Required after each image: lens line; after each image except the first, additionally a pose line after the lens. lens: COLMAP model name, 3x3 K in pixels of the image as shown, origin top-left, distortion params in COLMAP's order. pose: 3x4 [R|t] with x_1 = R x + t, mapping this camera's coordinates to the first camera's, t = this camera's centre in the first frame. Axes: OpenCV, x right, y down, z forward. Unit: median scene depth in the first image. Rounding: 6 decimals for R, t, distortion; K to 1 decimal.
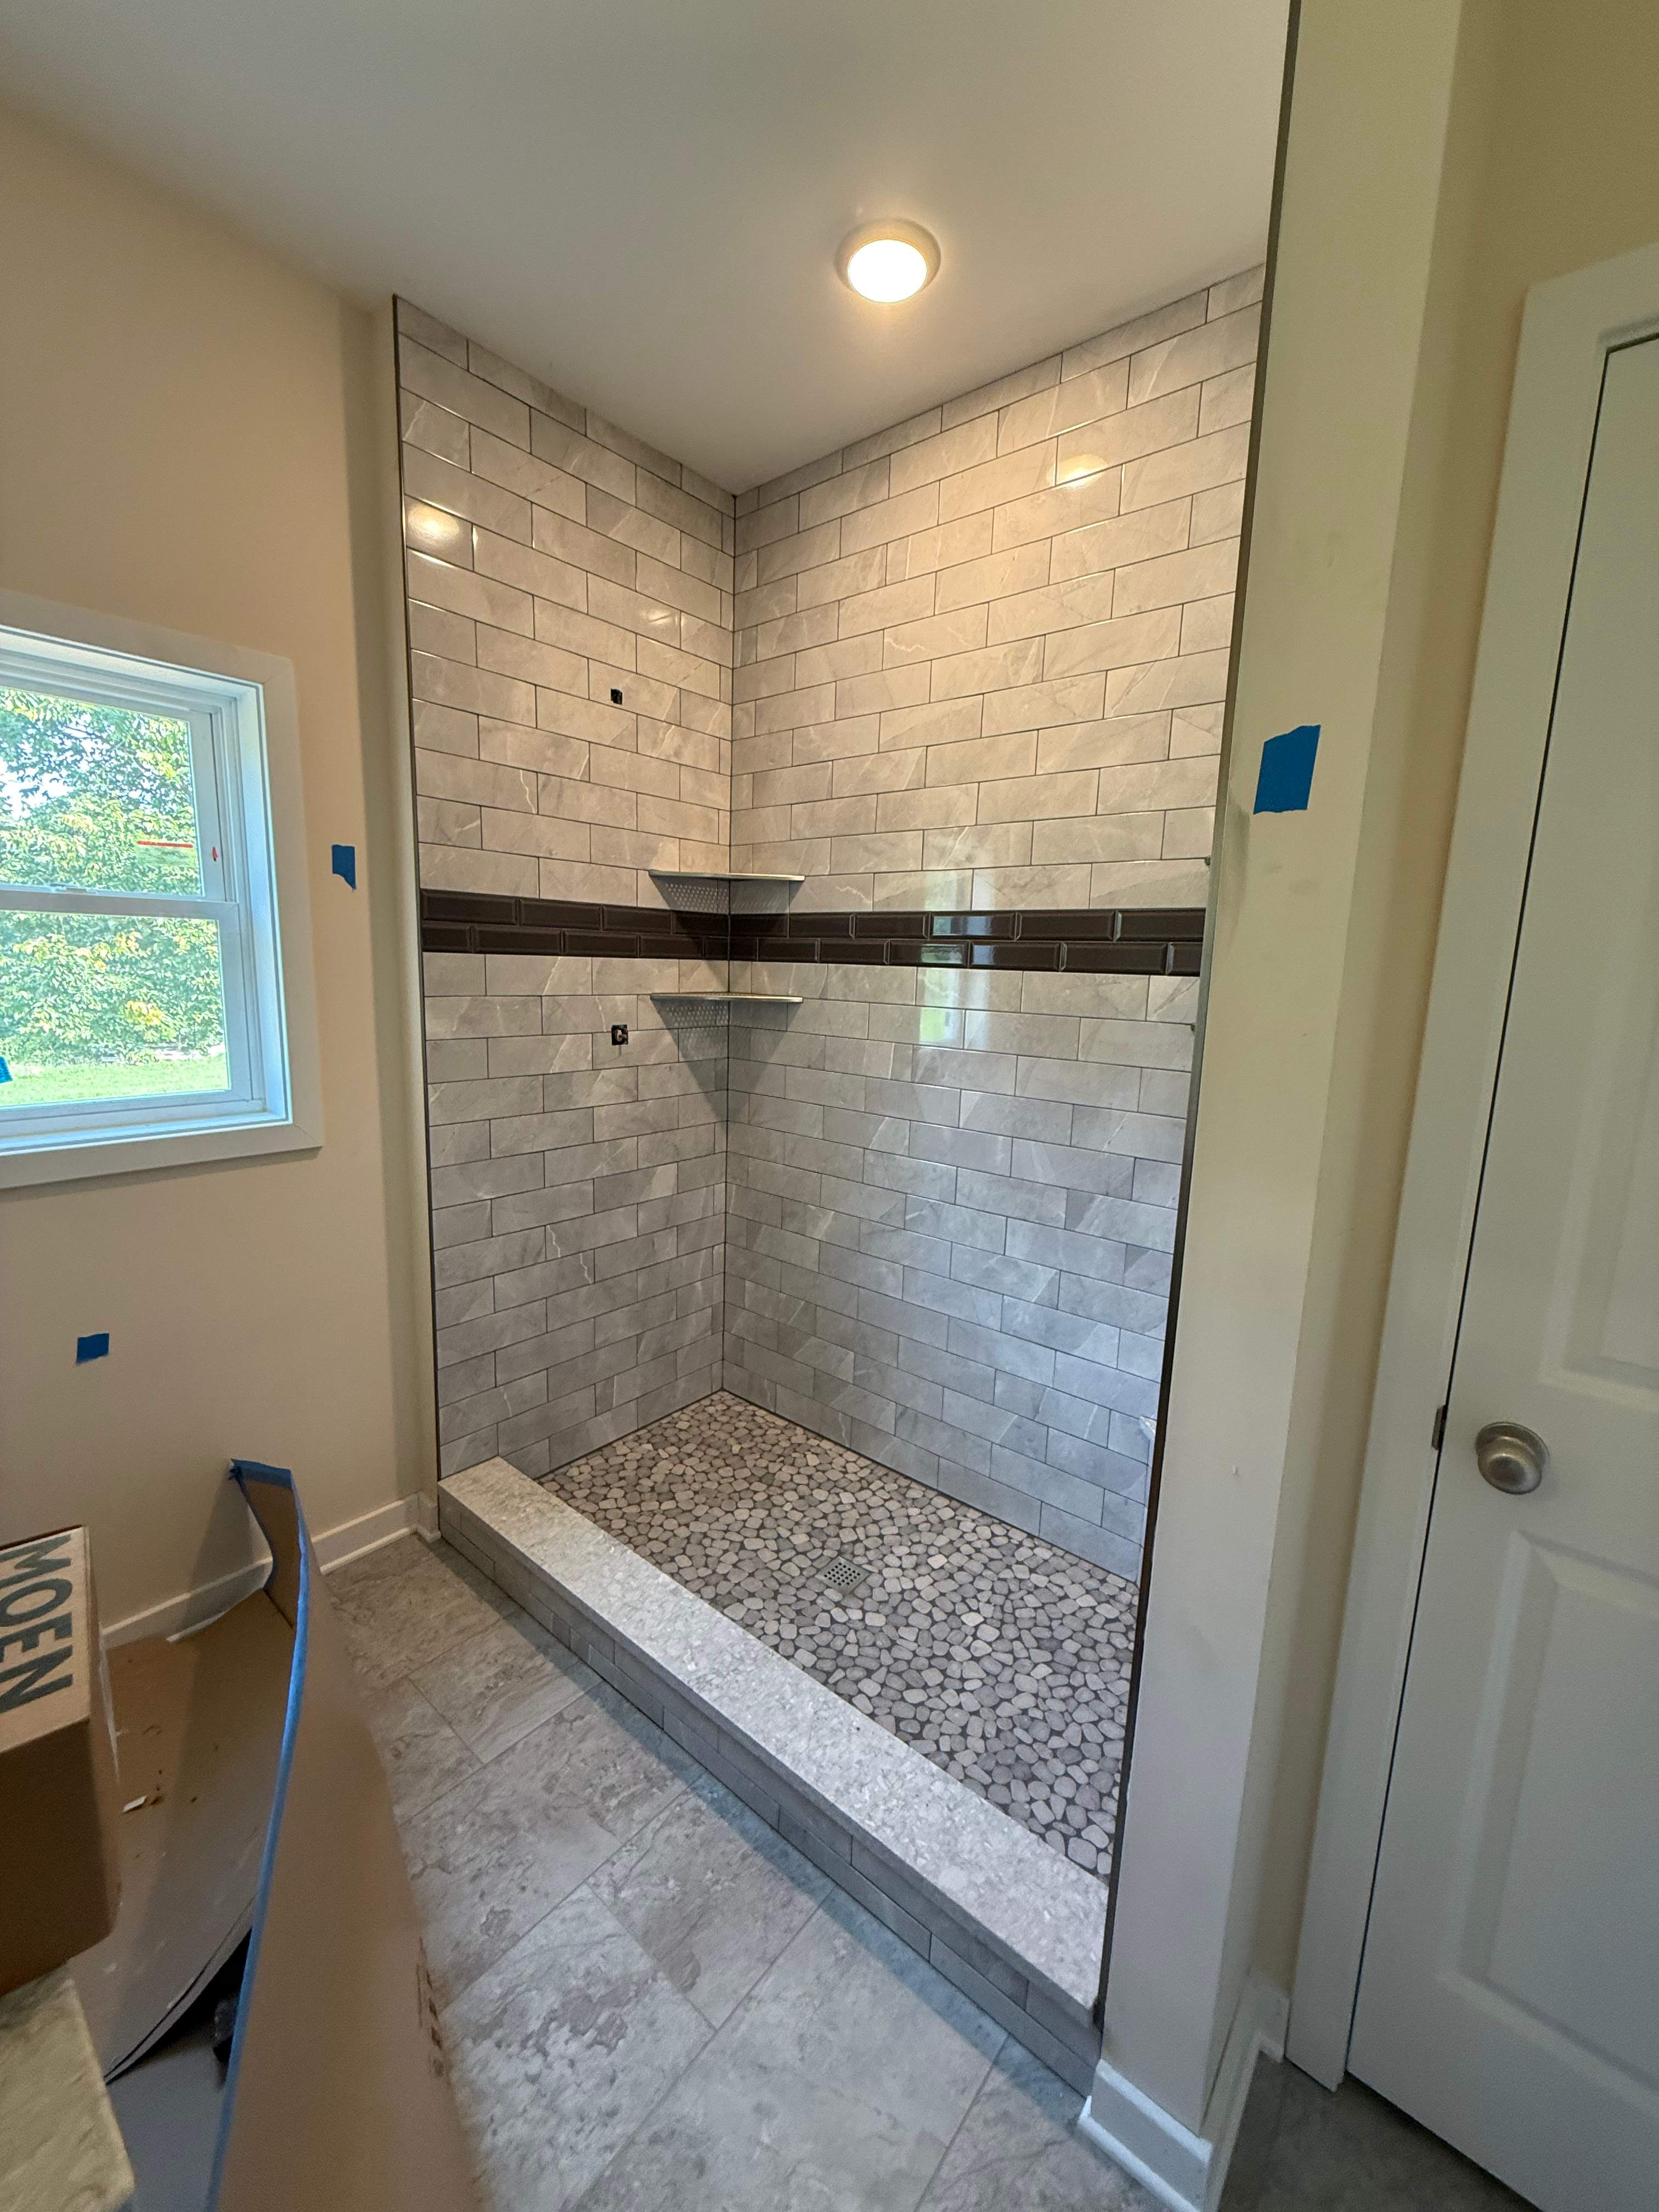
lens RADIAL K [[880.2, 0, 828.0], [0, 880.2, 1102.0], [0, 0, 1]] dist [0.000689, -0.000122]
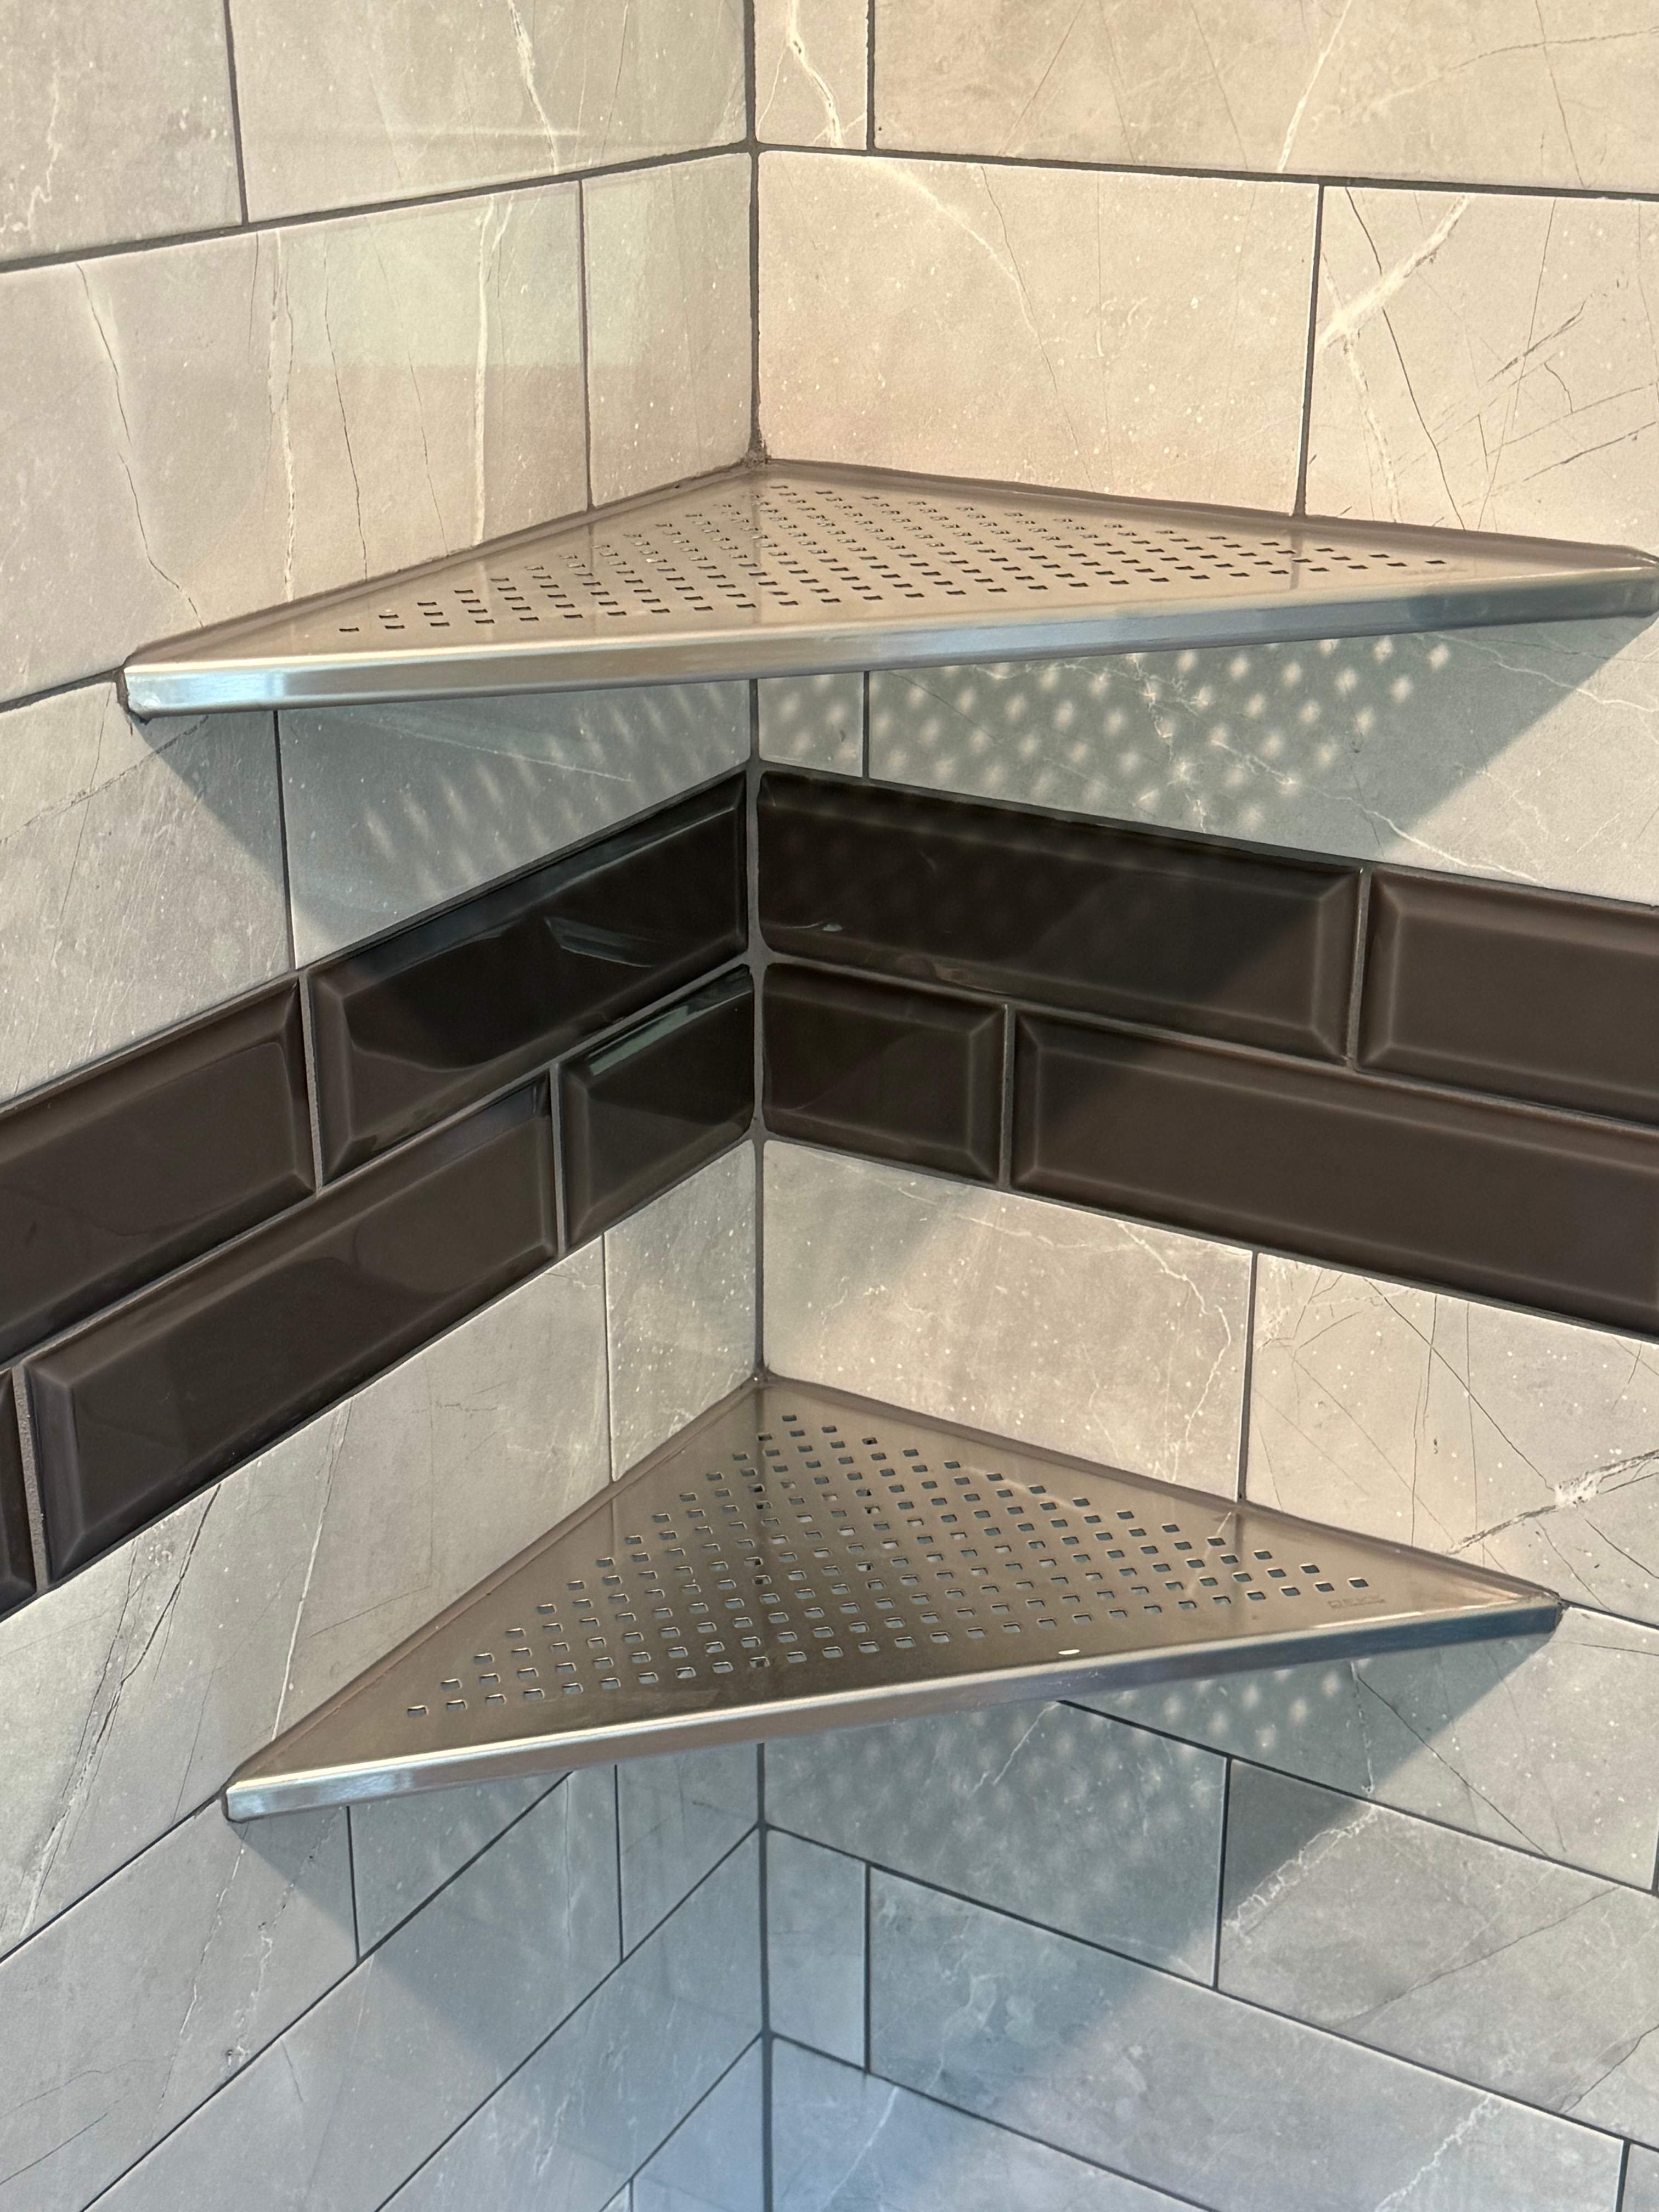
lens RADIAL K [[3090.0, 0, 831.4], [0, 3090.0, 1125.6], [0, 0, 1]] dist [0.126263, 0.000000]
pose [[-0.166770, -0.410690, 0.896393, -0.006558], [0.148530, 0.888287, 0.434610, -0.332749], [-0.974744, 0.205621, -0.087139, 0.801944]]
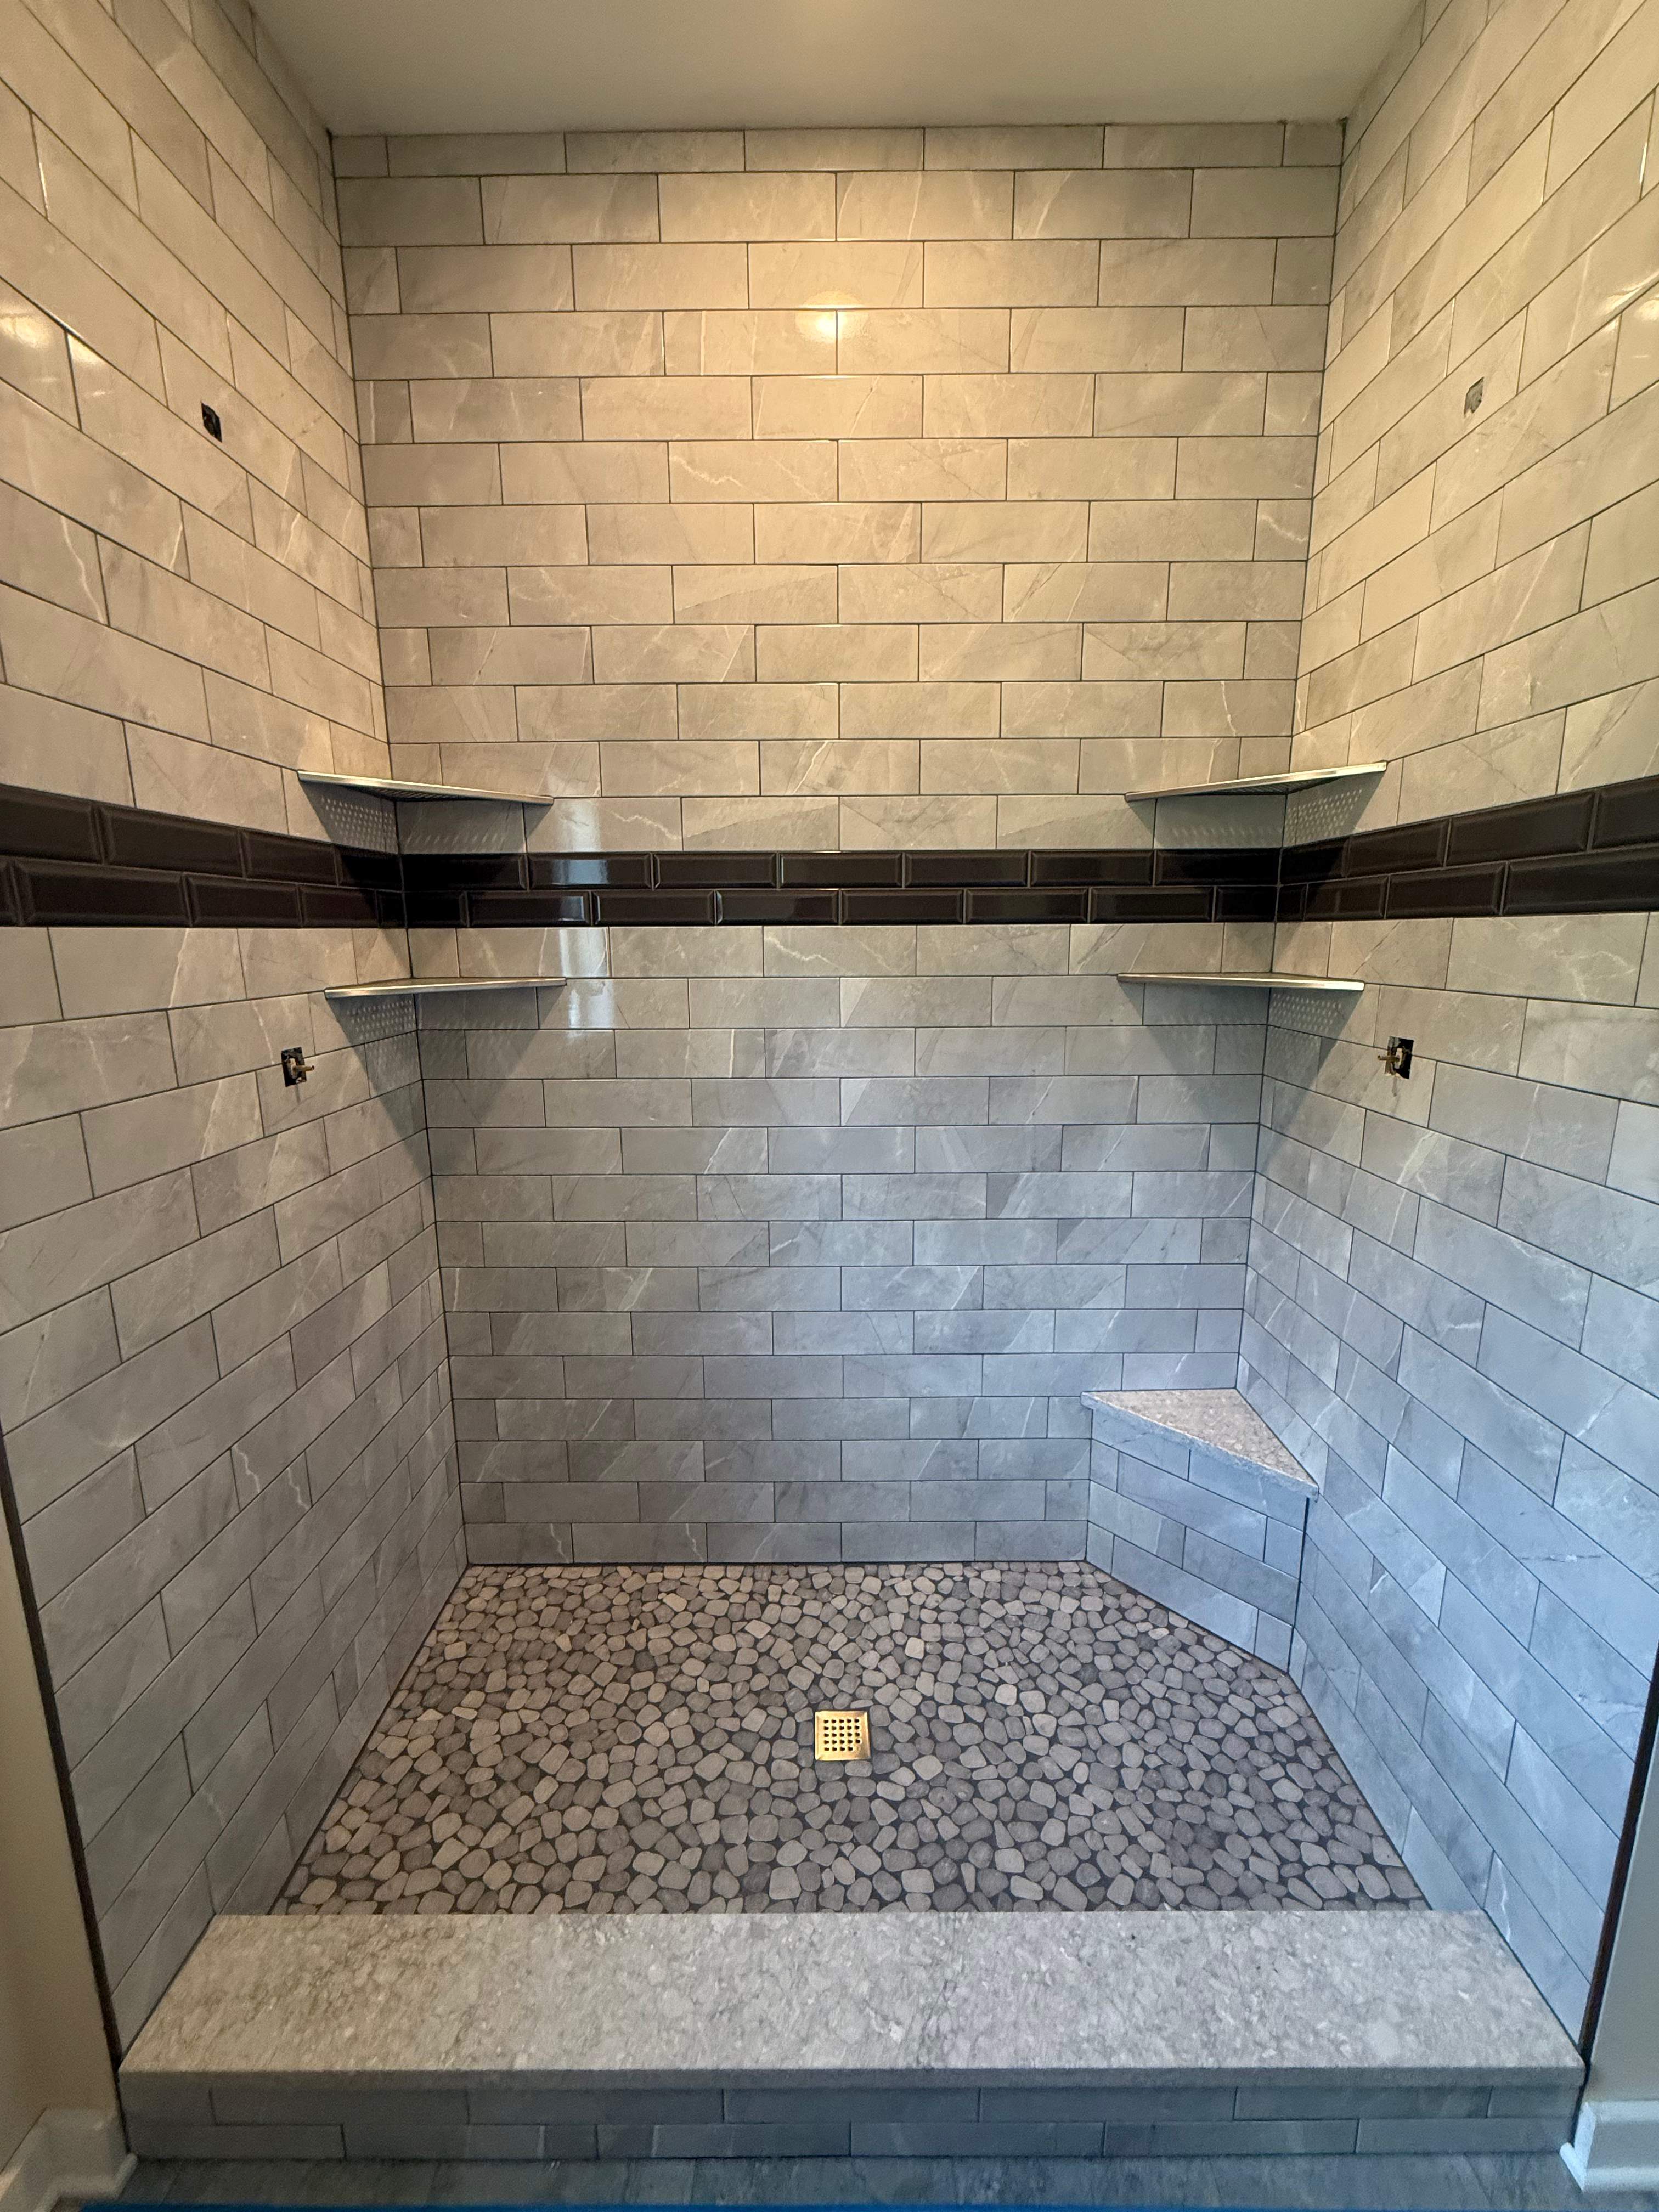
lens RADIAL K [[880.2, 0, 828.4], [0, 880.2, 1101.9], [0, 0, 1]] dist [0.000689, -0.000122]
pose [[0.770153, -0.156743, 0.618300, -0.368231], [0.131737, 0.987525, 0.086252, -0.065548], [-0.624107, 0.015026, 0.781195, 0.399038]]
